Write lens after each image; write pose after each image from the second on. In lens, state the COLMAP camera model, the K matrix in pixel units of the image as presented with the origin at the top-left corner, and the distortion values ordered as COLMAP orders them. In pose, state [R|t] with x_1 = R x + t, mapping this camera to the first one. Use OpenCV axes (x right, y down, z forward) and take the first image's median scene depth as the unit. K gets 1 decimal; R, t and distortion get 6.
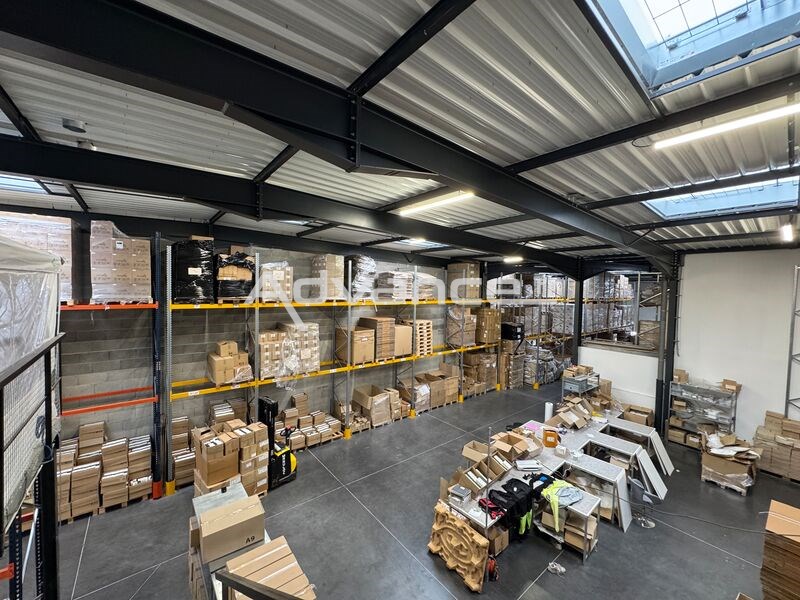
lens RADIAL K [[320.8, 0, 398.8], [0, 320.8, 299.7], [0, 0, 1]] dist [-0.004305, 0.000415]
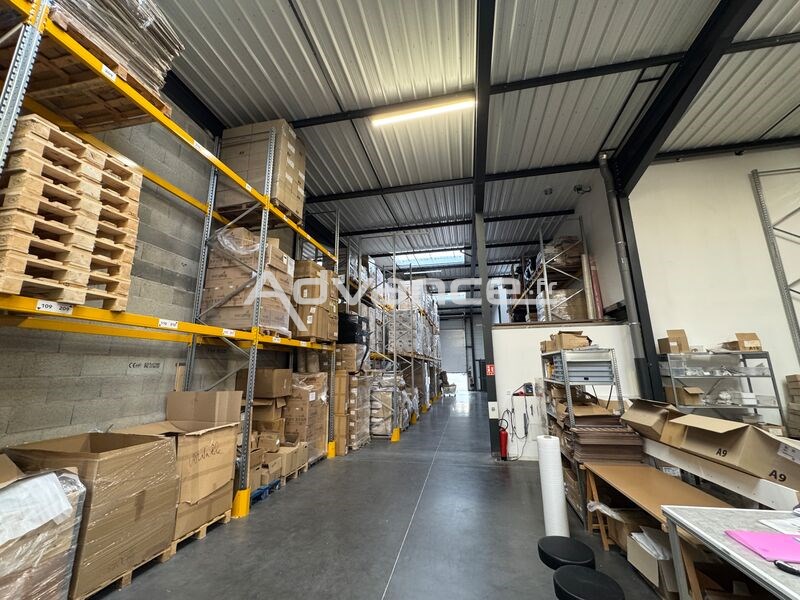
lens RADIAL K [[320.8, 0, 400.1], [0, 320.8, 300.6], [0, 0, 1]] dist [-0.004305, 0.000415]
pose [[0.771998, 0.106543, 0.626633, 0.203795], [0.048789, 0.973011, -0.225544, 0.397737], [-0.633750, 0.204692, 0.745964, 1.291315]]
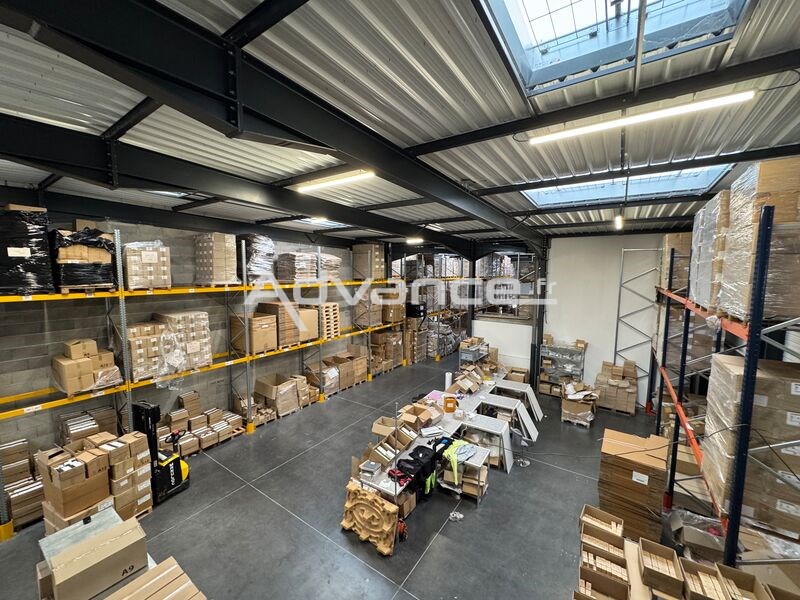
lens RADIAL K [[320.8, 0, 398.7], [0, 320.8, 299.5], [0, 0, 1]] dist [-0.004305, 0.000415]
pose [[0.958887, -0.039755, 0.280989, 0.008727], [0.023129, 0.997793, 0.062242, -0.002709], [-0.282843, -0.053184, 0.957691, 0.010646]]
